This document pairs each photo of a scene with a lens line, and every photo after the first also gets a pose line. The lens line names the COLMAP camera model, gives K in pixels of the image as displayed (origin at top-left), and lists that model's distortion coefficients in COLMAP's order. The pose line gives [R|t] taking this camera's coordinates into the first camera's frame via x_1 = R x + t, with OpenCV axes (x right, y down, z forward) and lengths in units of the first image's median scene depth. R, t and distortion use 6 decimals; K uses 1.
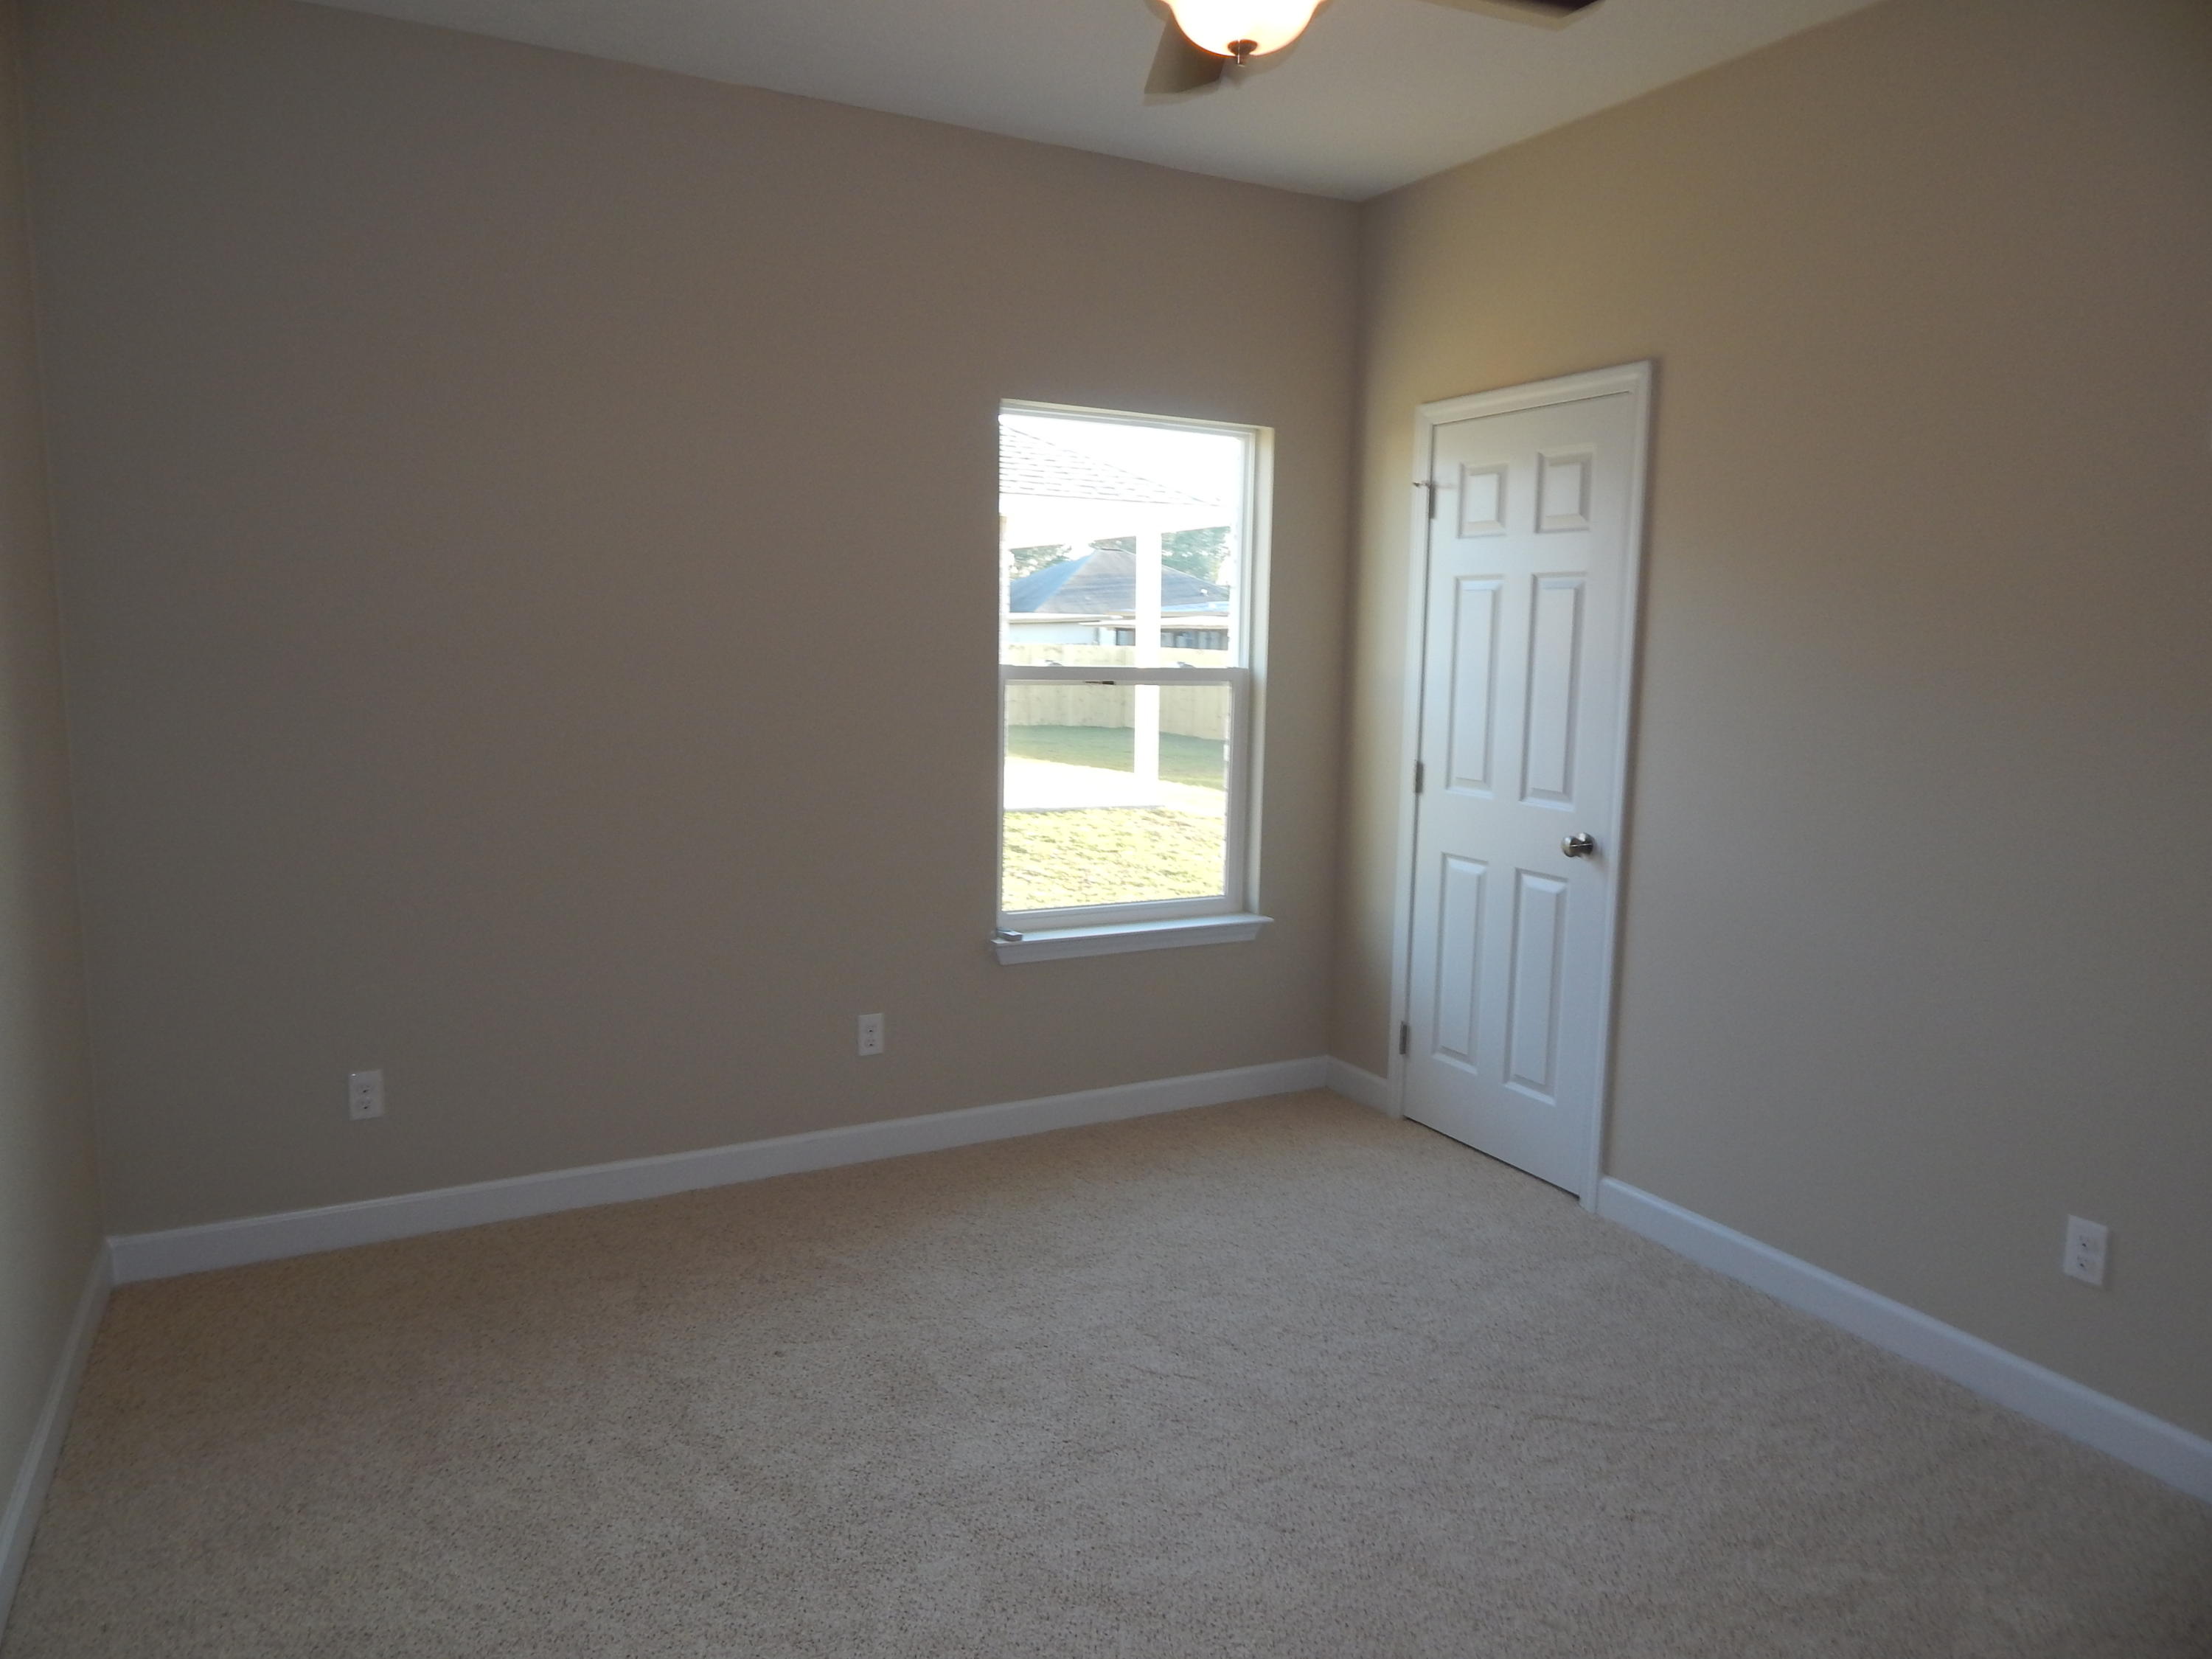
lens RADIAL K [[1456.9, 0, 1095.6], [0, 1456.9, 829.8], [0, 0, 1]] dist [-0.000464, -0.003587]
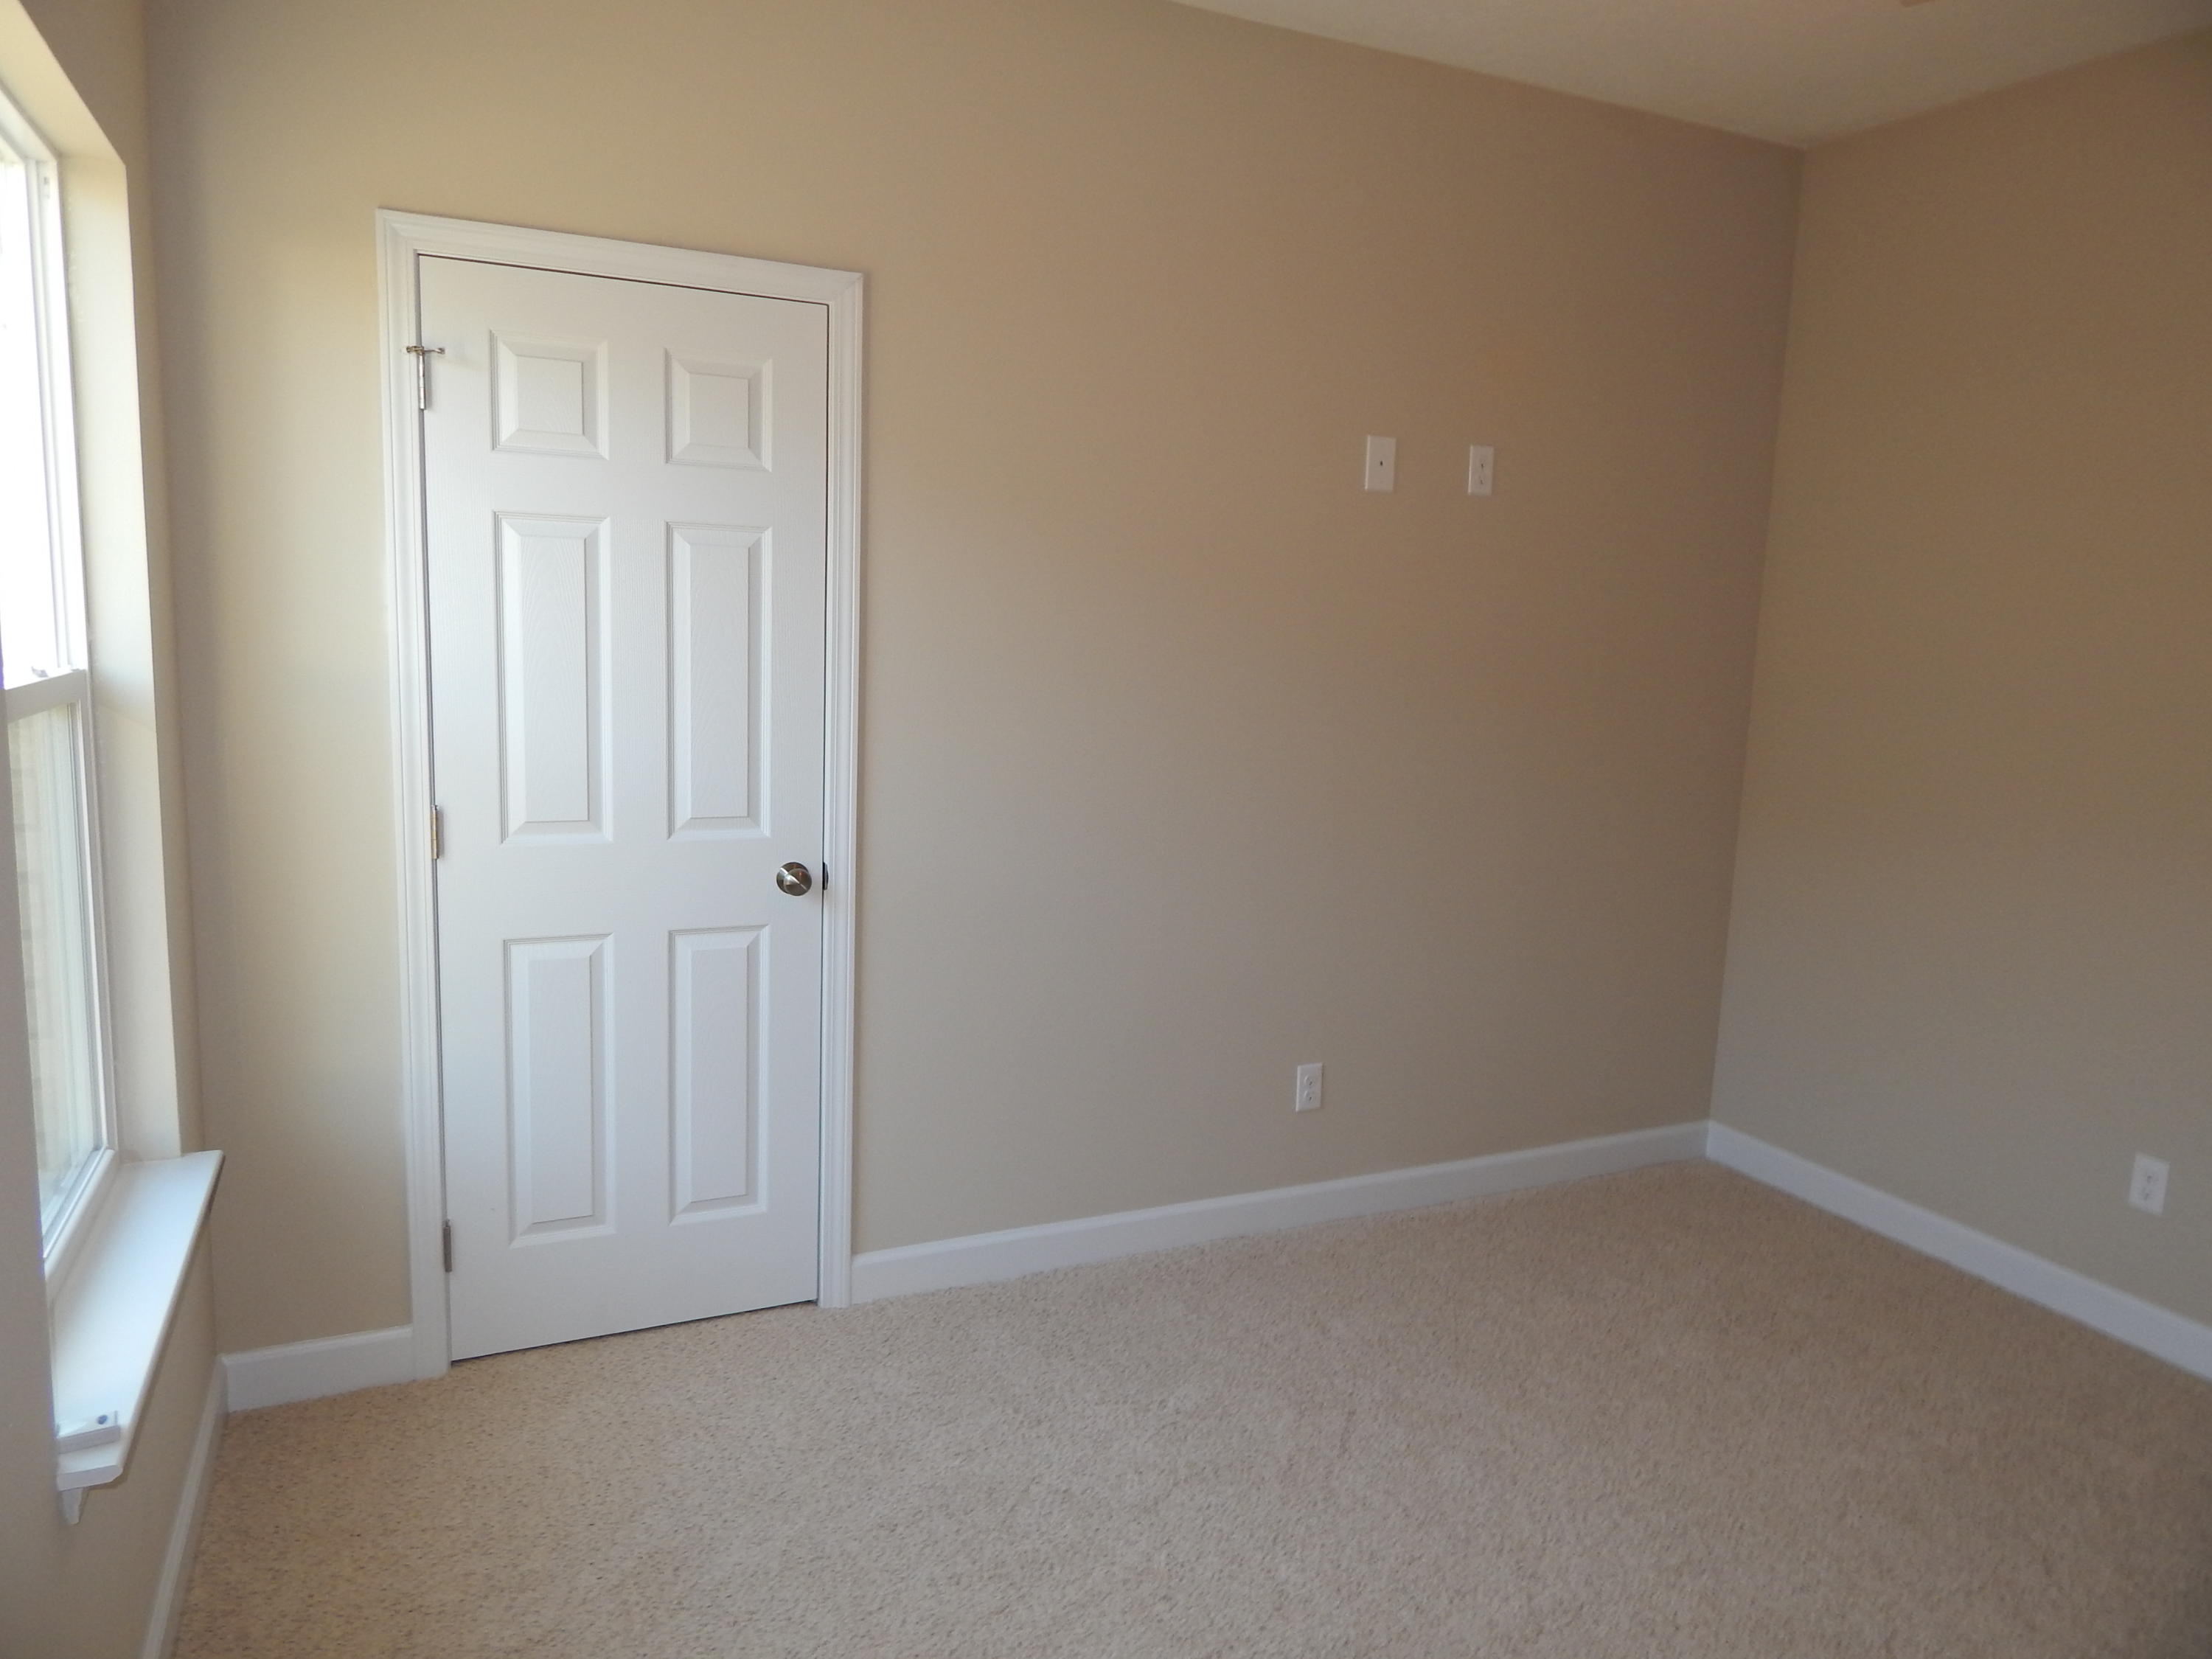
lens RADIAL K [[1456.9, 0, 1111.1], [0, 1456.9, 835.3], [0, 0, 1]] dist [-0.000464, -0.003587]
pose [[0.047784, -0.166621, 0.984862, -0.391888], [0.100778, 0.981762, 0.161207, -0.110760], [-0.993761, 0.091549, 0.063704, 0.707101]]
